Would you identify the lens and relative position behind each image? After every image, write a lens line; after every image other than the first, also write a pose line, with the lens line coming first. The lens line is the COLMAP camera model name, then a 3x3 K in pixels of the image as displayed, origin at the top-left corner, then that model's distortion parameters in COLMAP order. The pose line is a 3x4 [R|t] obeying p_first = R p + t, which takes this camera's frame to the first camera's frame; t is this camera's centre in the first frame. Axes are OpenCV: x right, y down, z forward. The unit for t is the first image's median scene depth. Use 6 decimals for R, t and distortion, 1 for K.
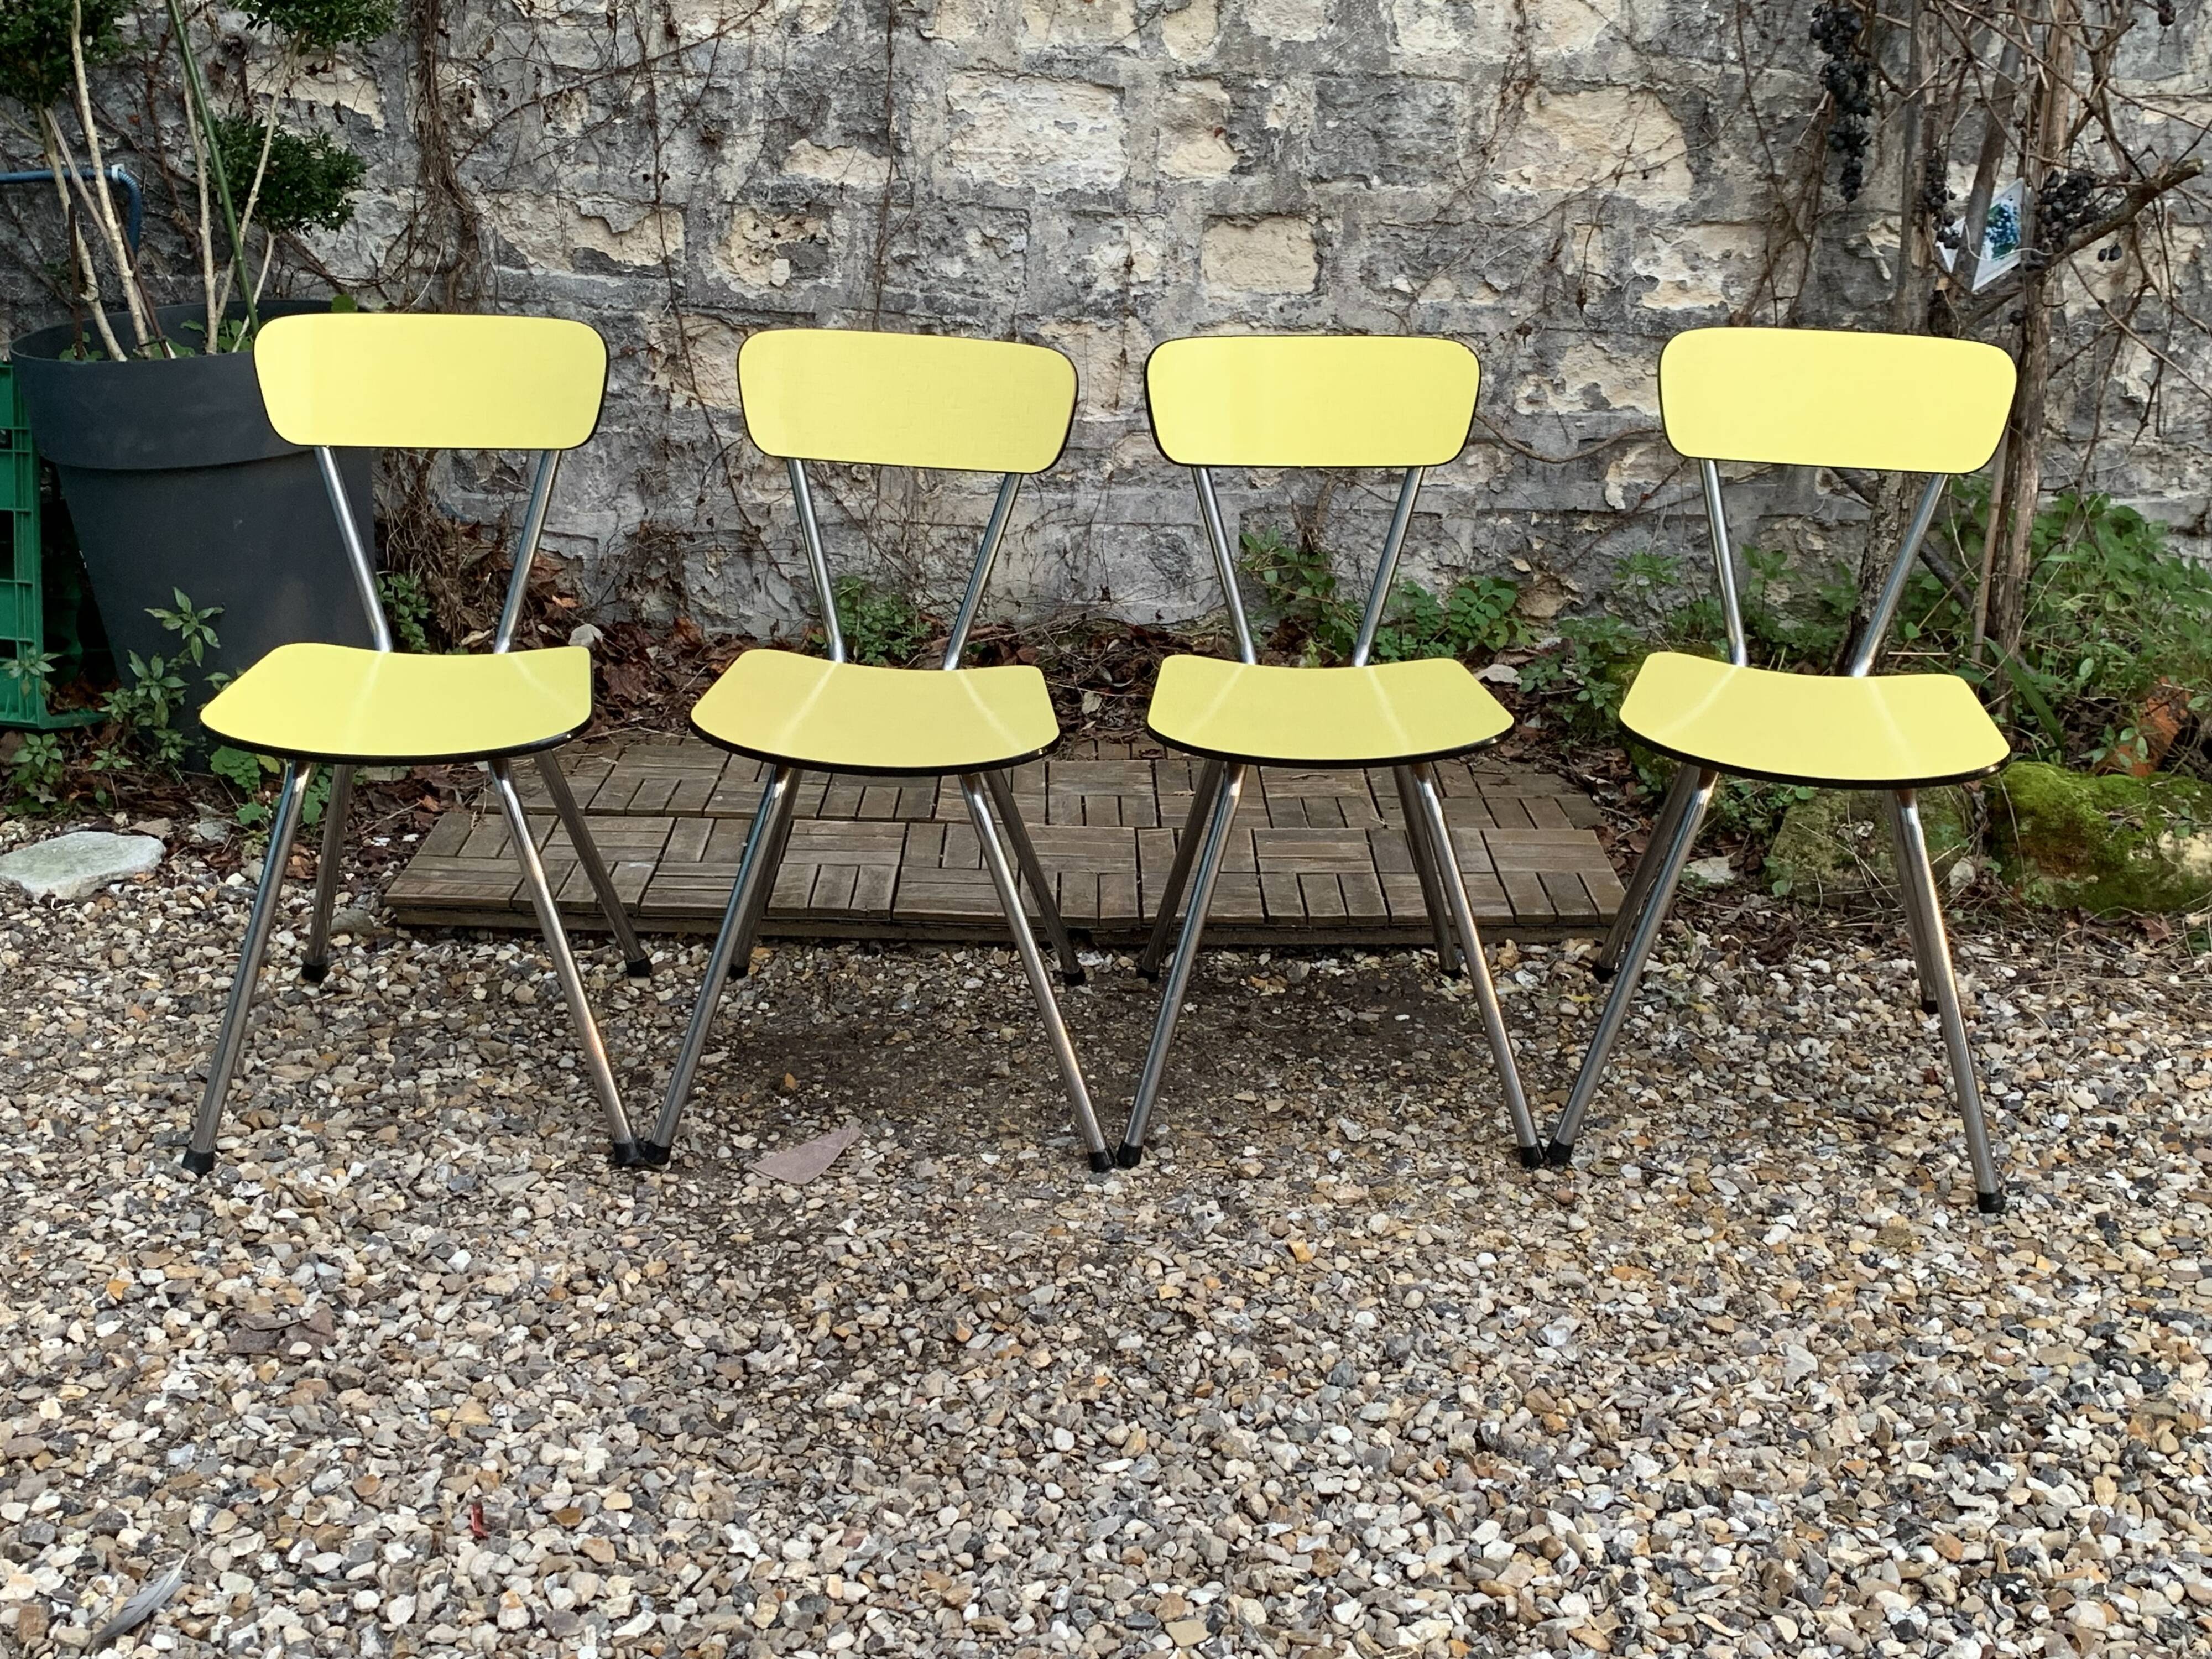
lens RADIAL K [[2568.9, 0, 1117.4], [0, 2568.9, 831.9], [0, 0, 1]] dist [0.055741, 0.000000]
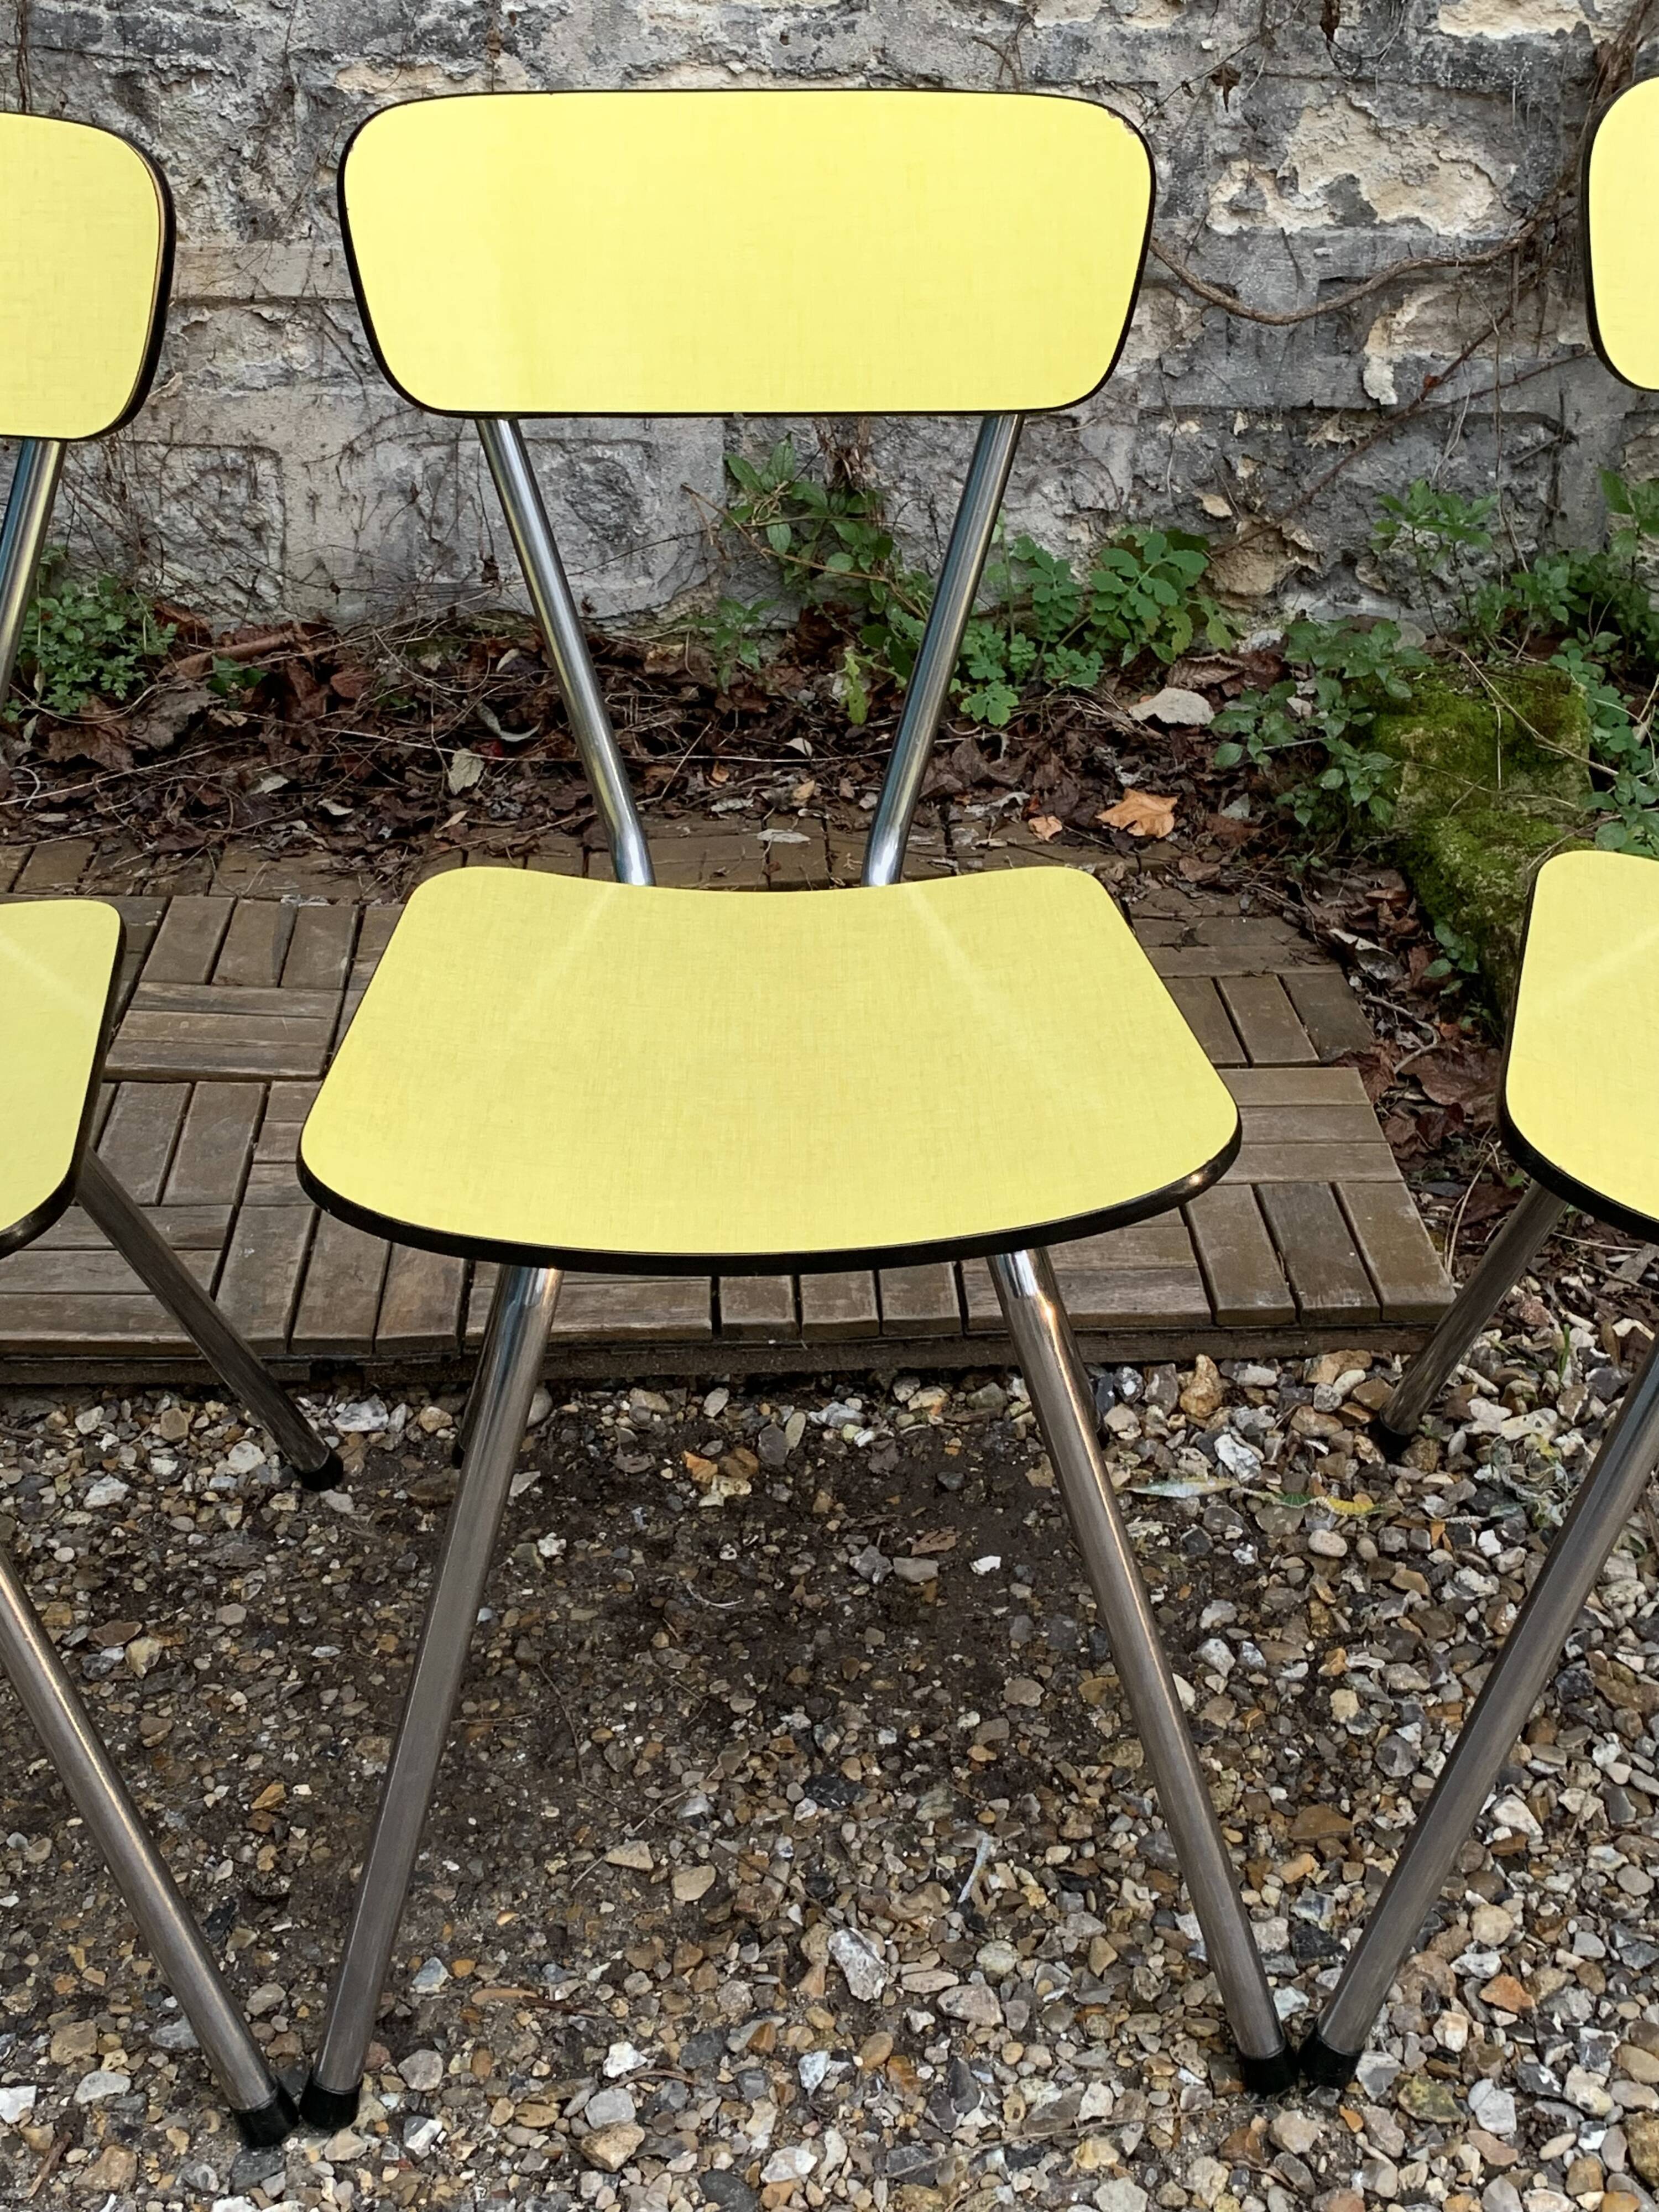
lens RADIAL K [[2747.5, 0, 851.9], [0, 2747.5, 1069.7], [0, 0, 1]] dist [0.084346, 0.000000]
pose [[0.999217, -0.019950, 0.034169, 0.067621], [0.014506, 0.988157, 0.152759, -0.097237], [-0.036812, -0.152144, 0.987673, 0.486309]]
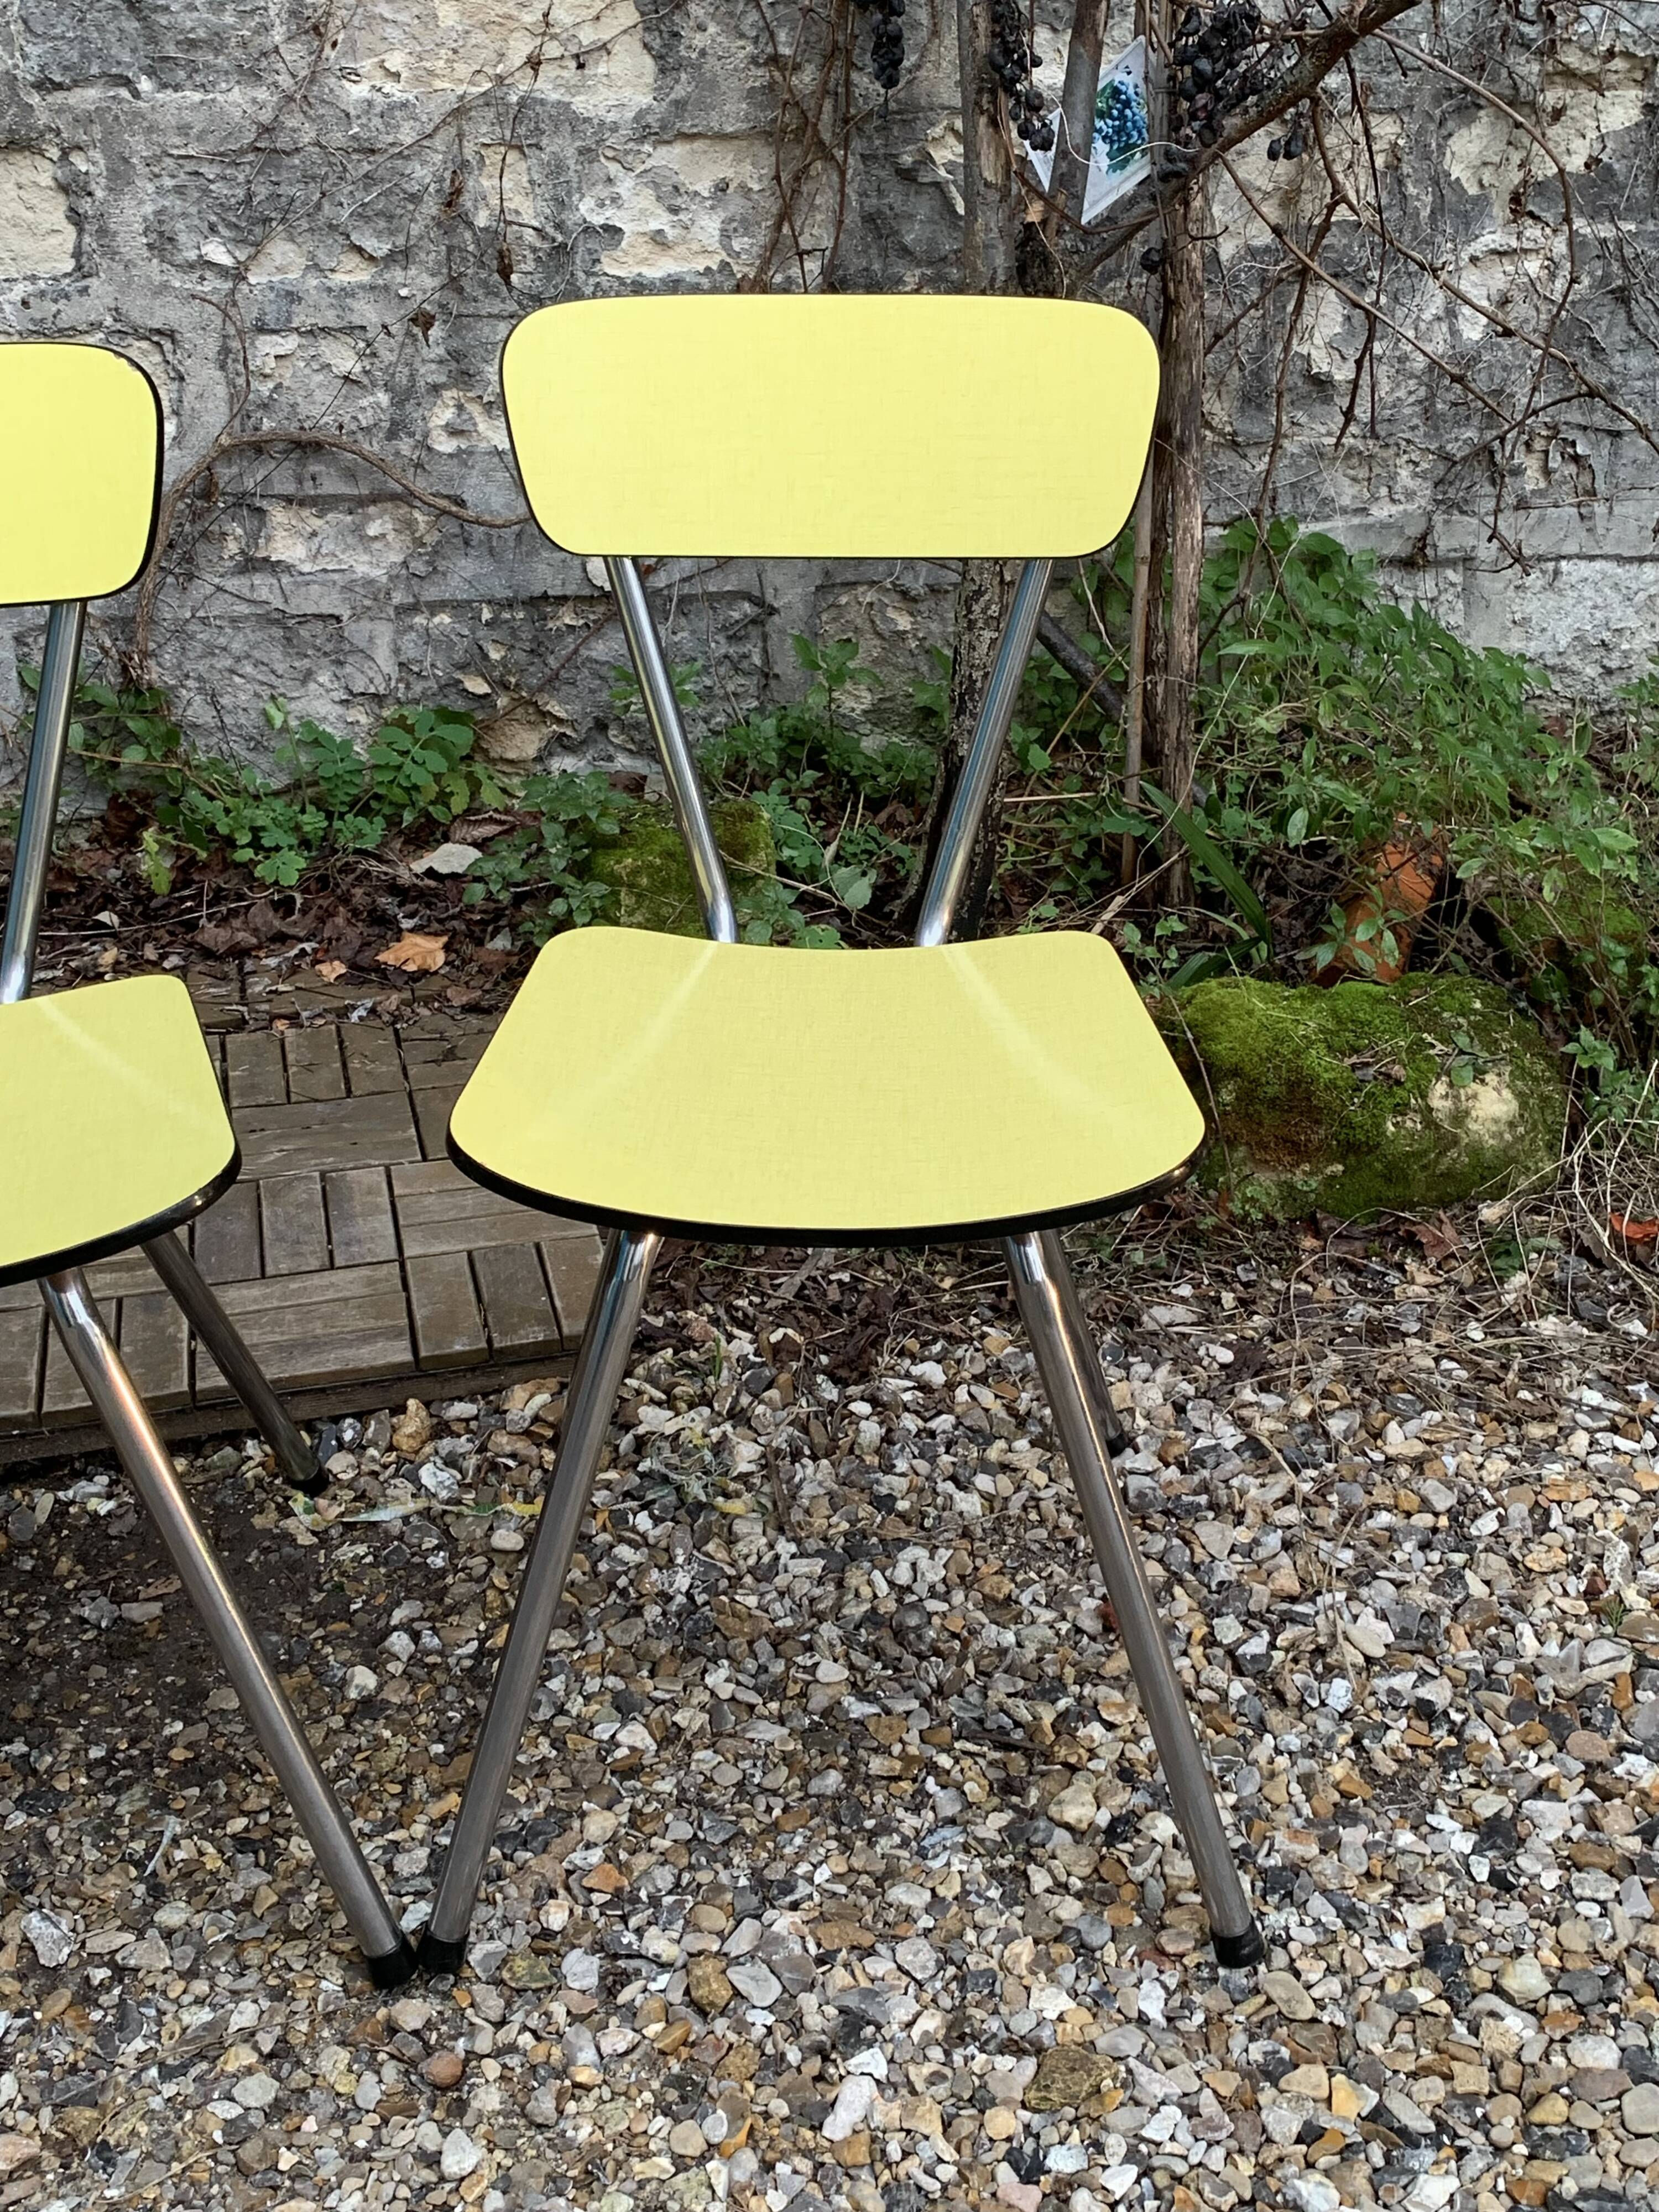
lens RADIAL K [[2568.9, 0, 857.5], [0, 2568.9, 1102.7], [0, 0, 1]] dist [0.055741, 0.000000]
pose [[0.975069, -0.113464, 0.190702, 0.148941], [0.093794, 0.989583, 0.109212, -0.078979], [-0.201107, -0.088602, 0.975554, 0.424407]]
